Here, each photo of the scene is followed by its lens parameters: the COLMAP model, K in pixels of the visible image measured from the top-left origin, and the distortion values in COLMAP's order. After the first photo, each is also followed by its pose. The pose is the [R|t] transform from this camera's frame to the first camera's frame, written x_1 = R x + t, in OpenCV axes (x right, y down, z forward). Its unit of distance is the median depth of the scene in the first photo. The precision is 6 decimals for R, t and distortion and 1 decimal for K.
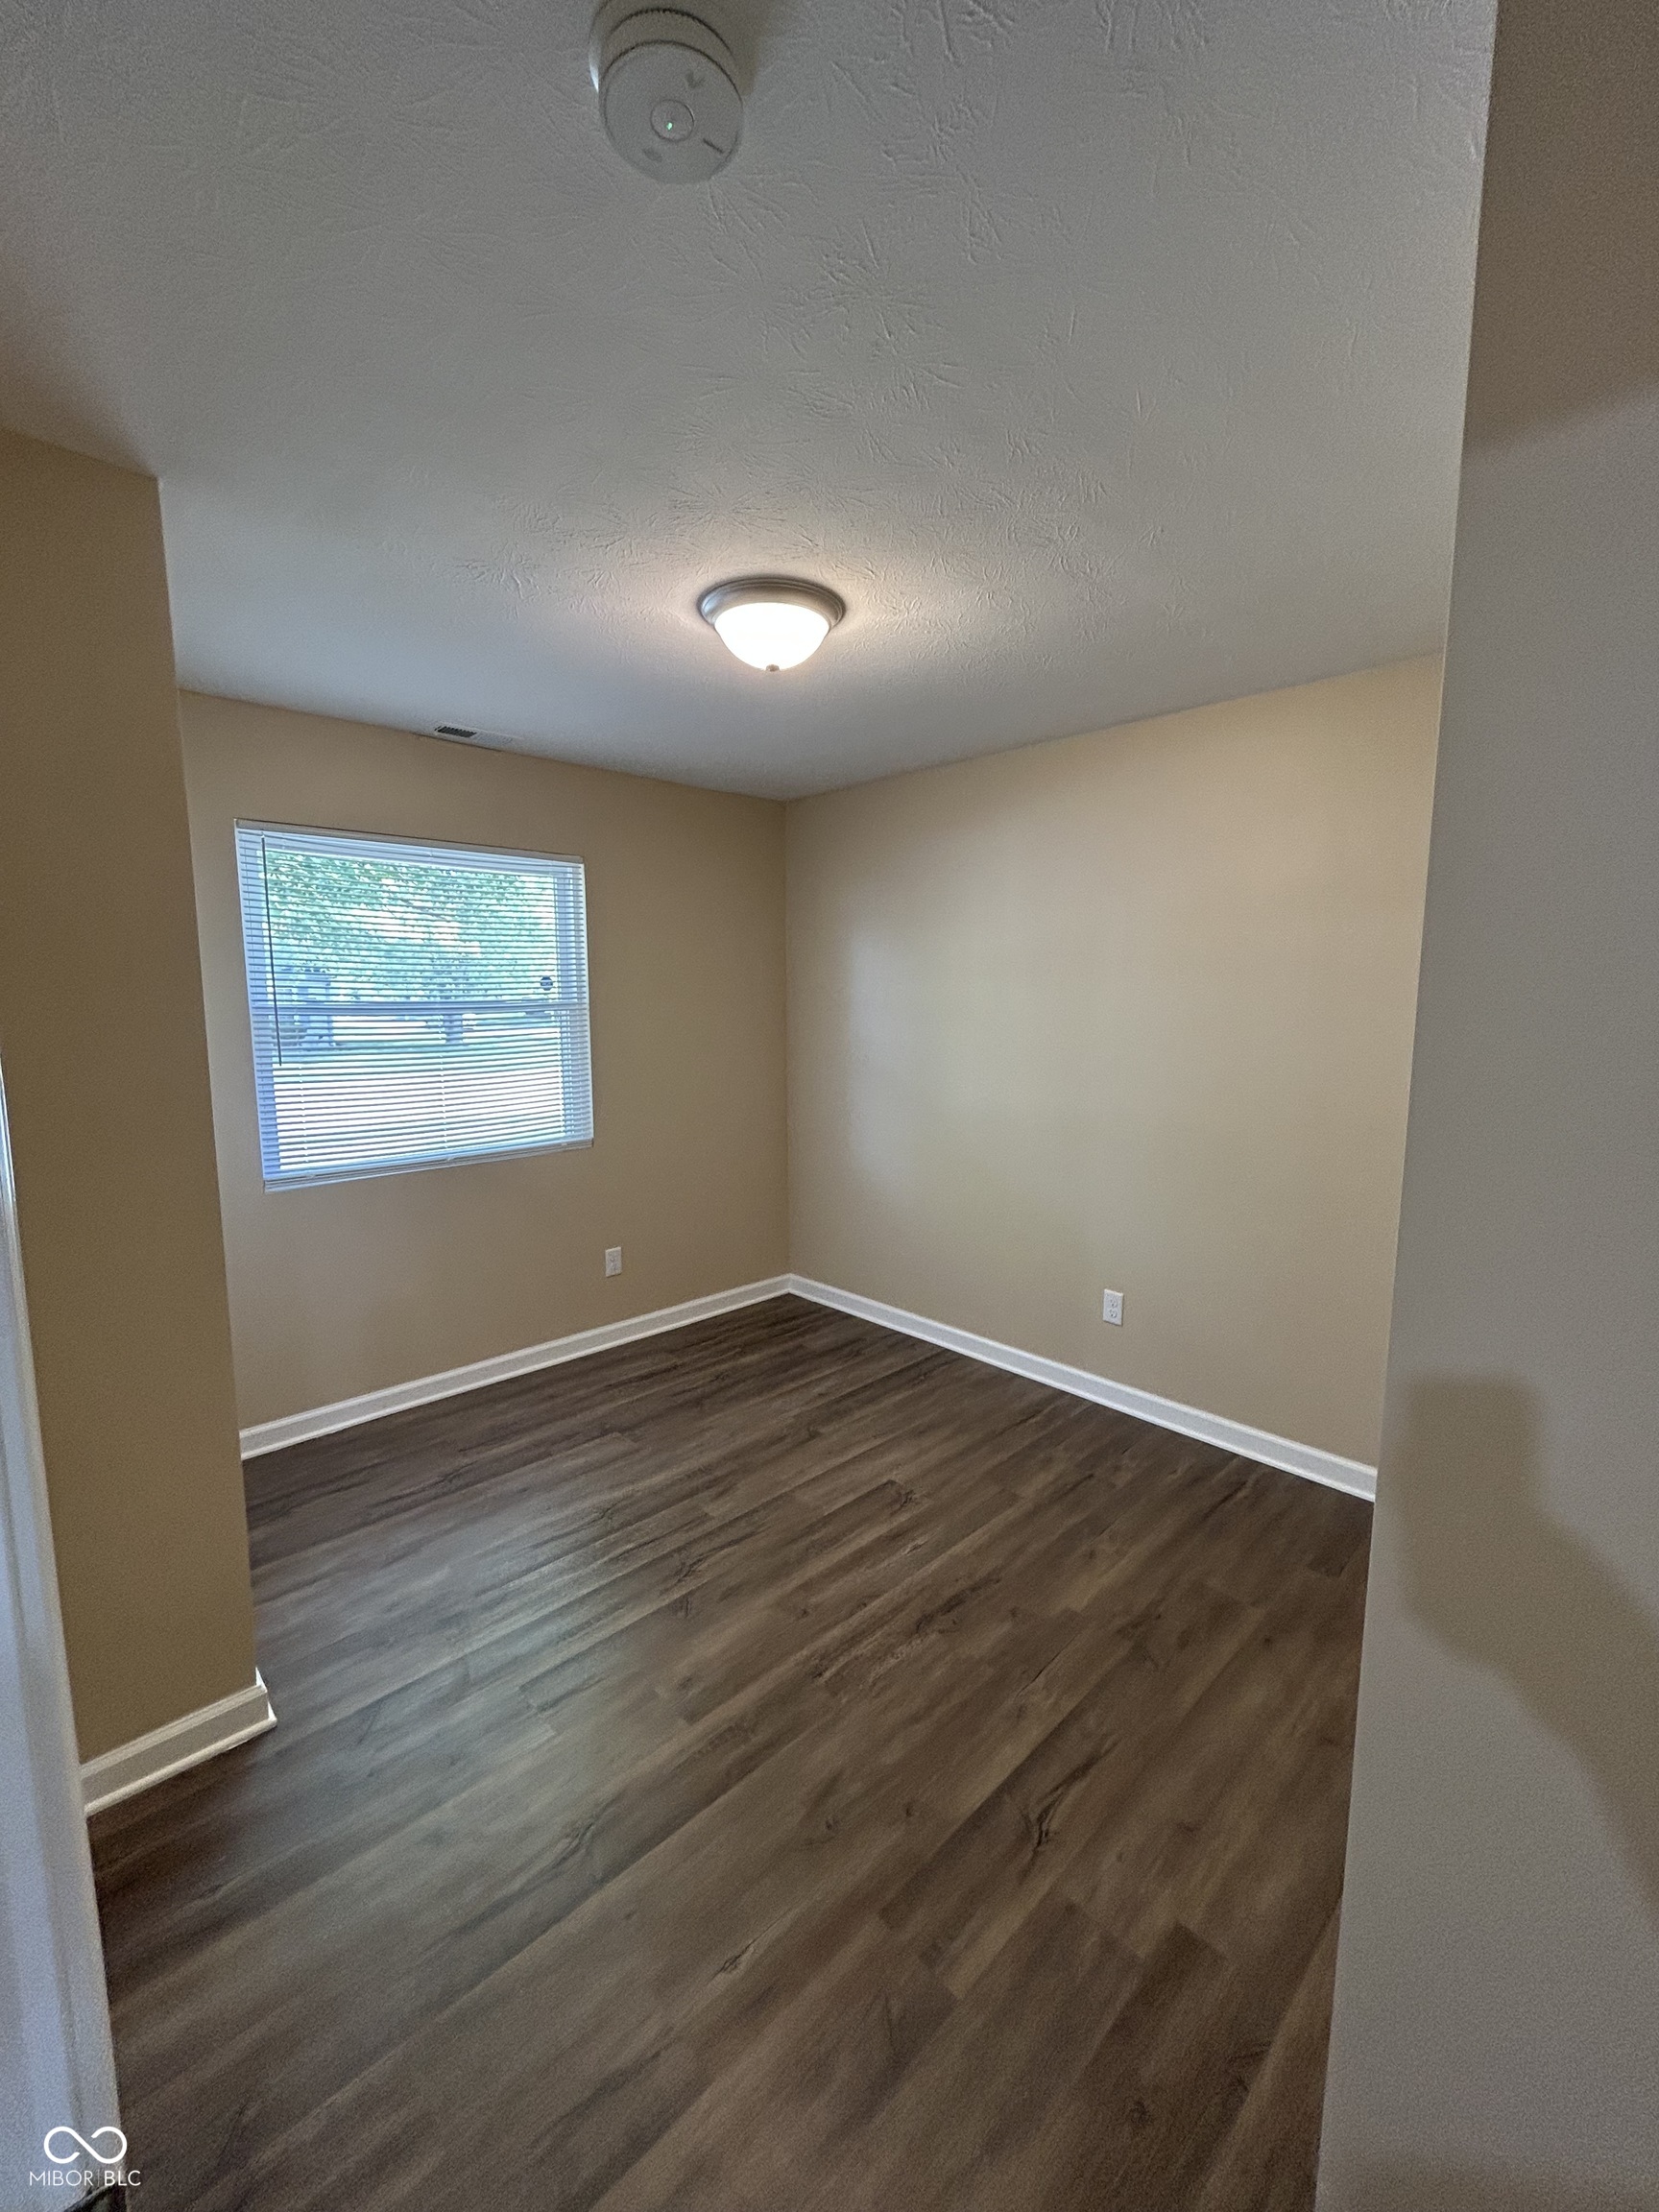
lens RADIAL K [[886.3, 0, 825.1], [0, 886.3, 1103.3], [0, 0, 1]] dist [0.007088, -0.001277]
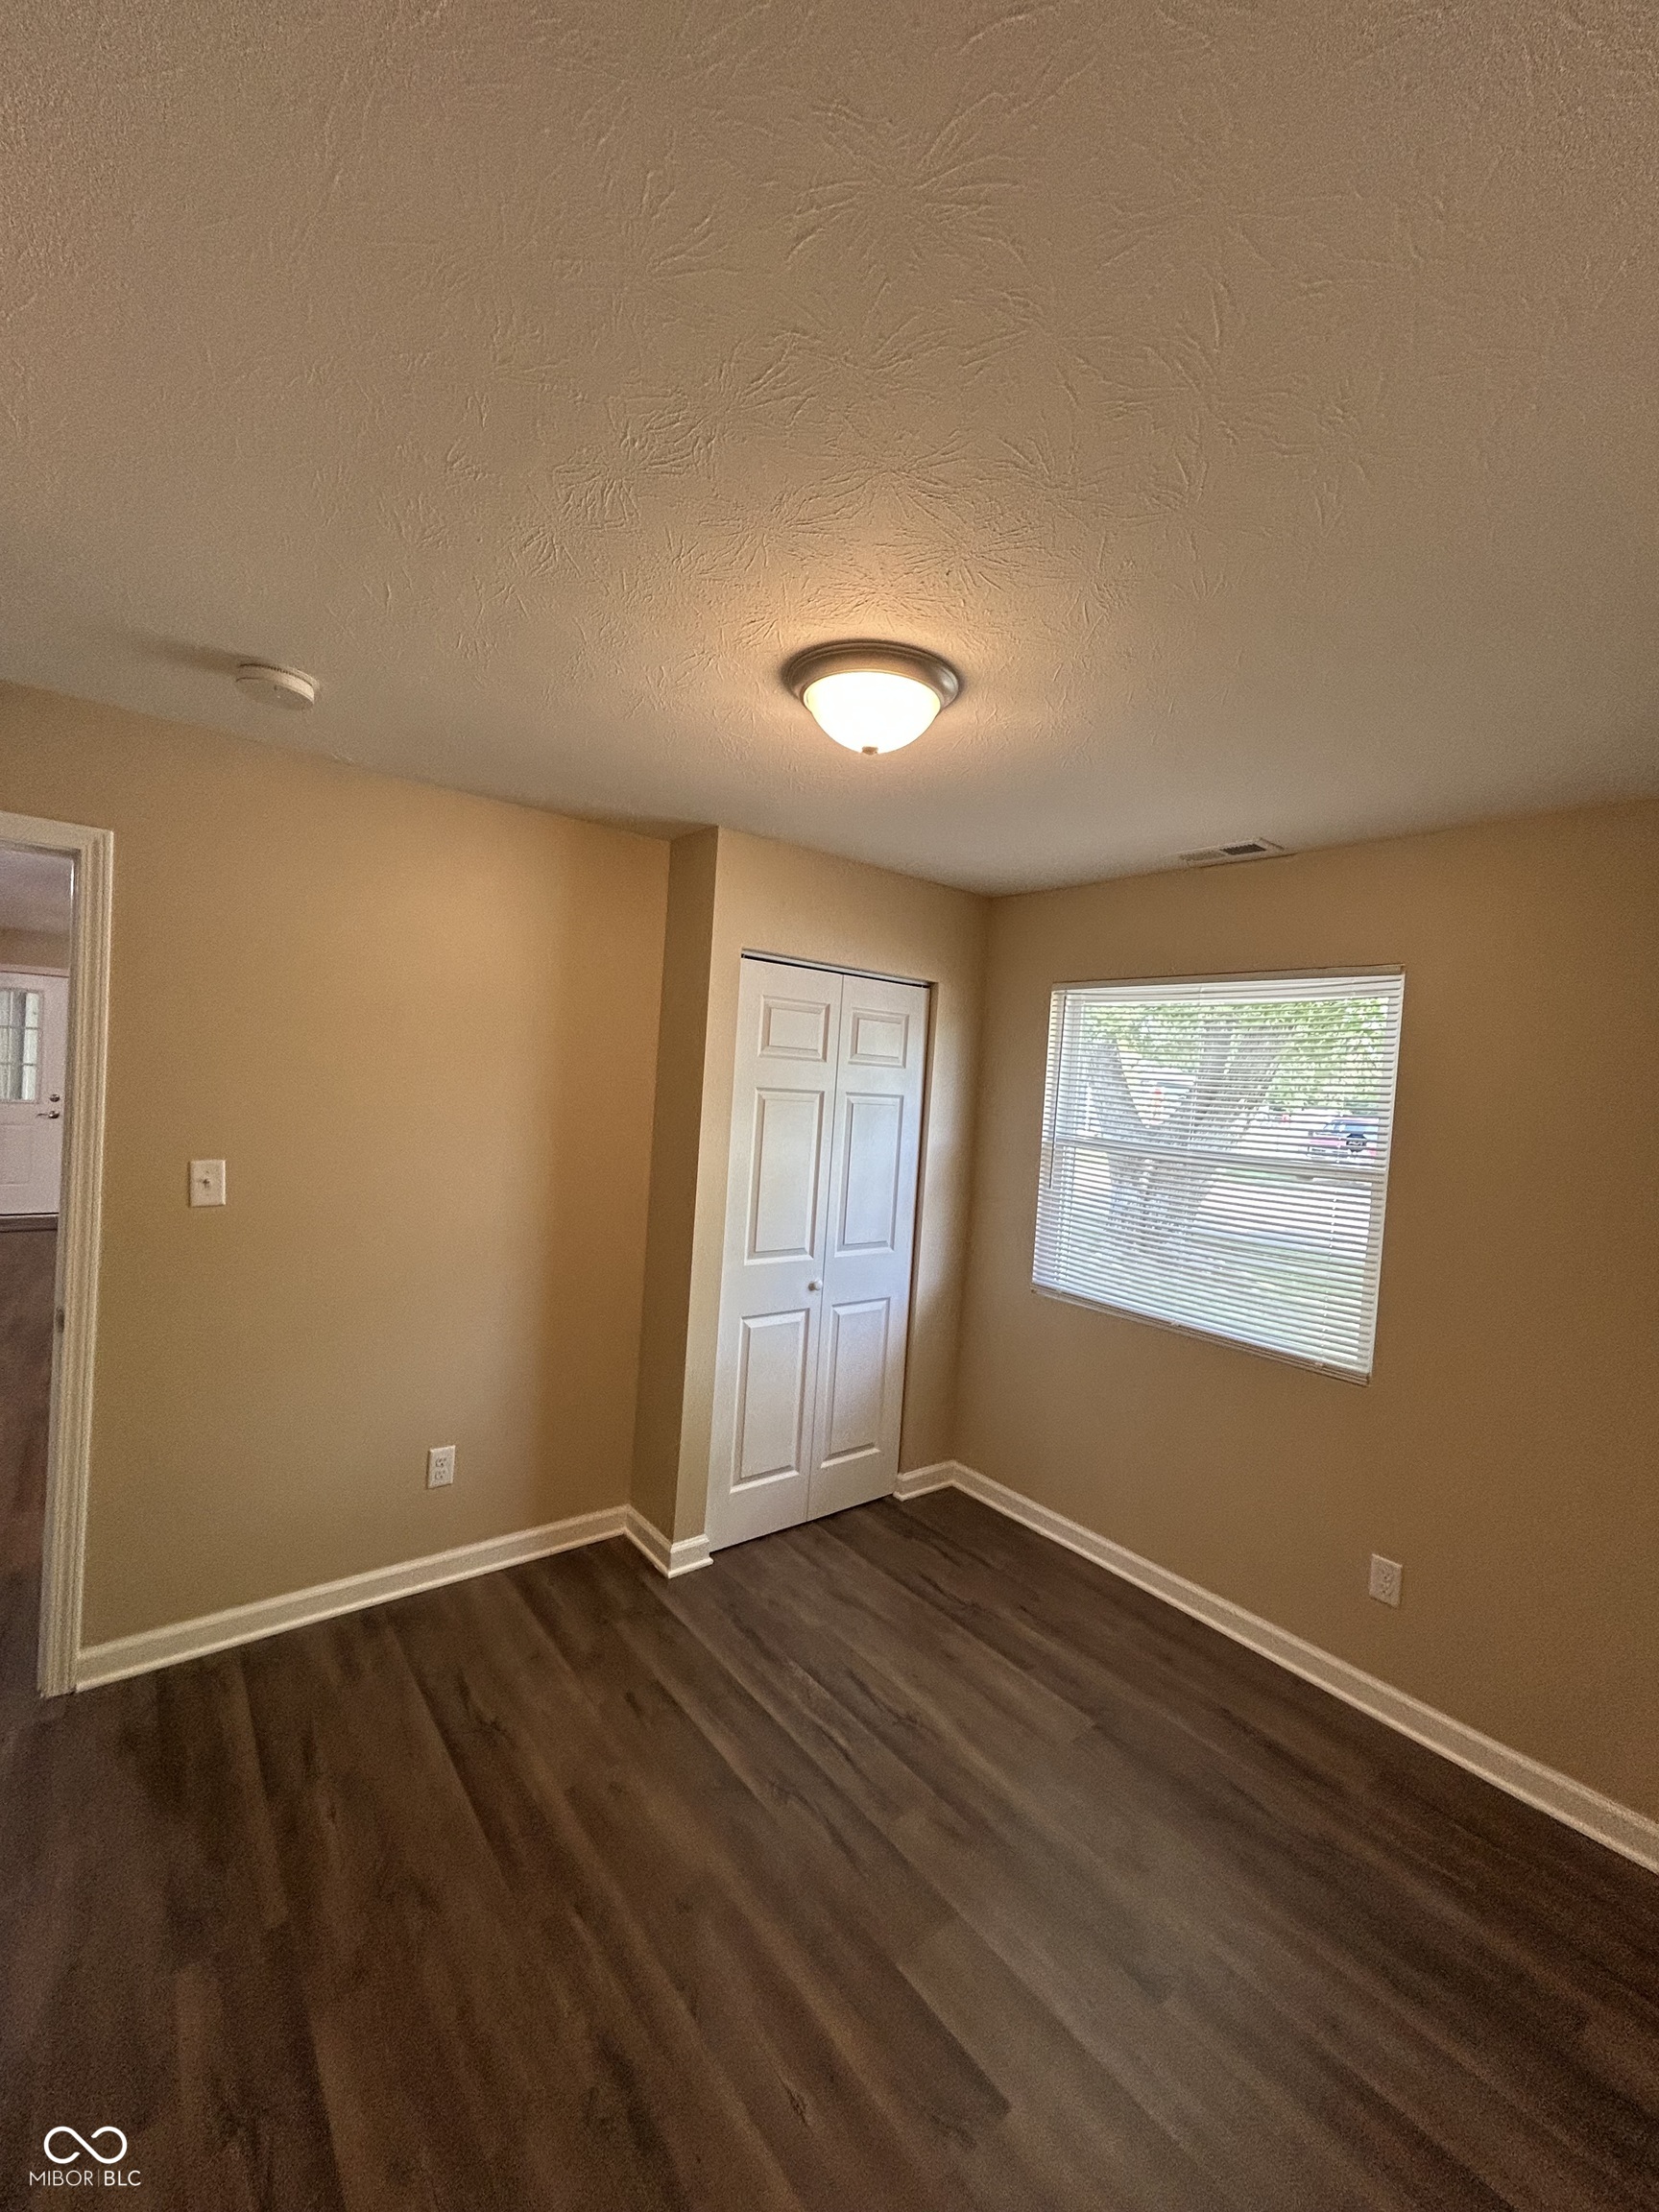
lens RADIAL K [[886.3, 0, 829.9], [0, 886.3, 1102.4], [0, 0, 1]] dist [0.007088, -0.001277]
pose [[-0.081002, 0.022296, -0.996465, 0.656601], [-0.188882, 0.981291, 0.037311, -0.164424], [0.978653, 0.191236, -0.075275, 0.927666]]
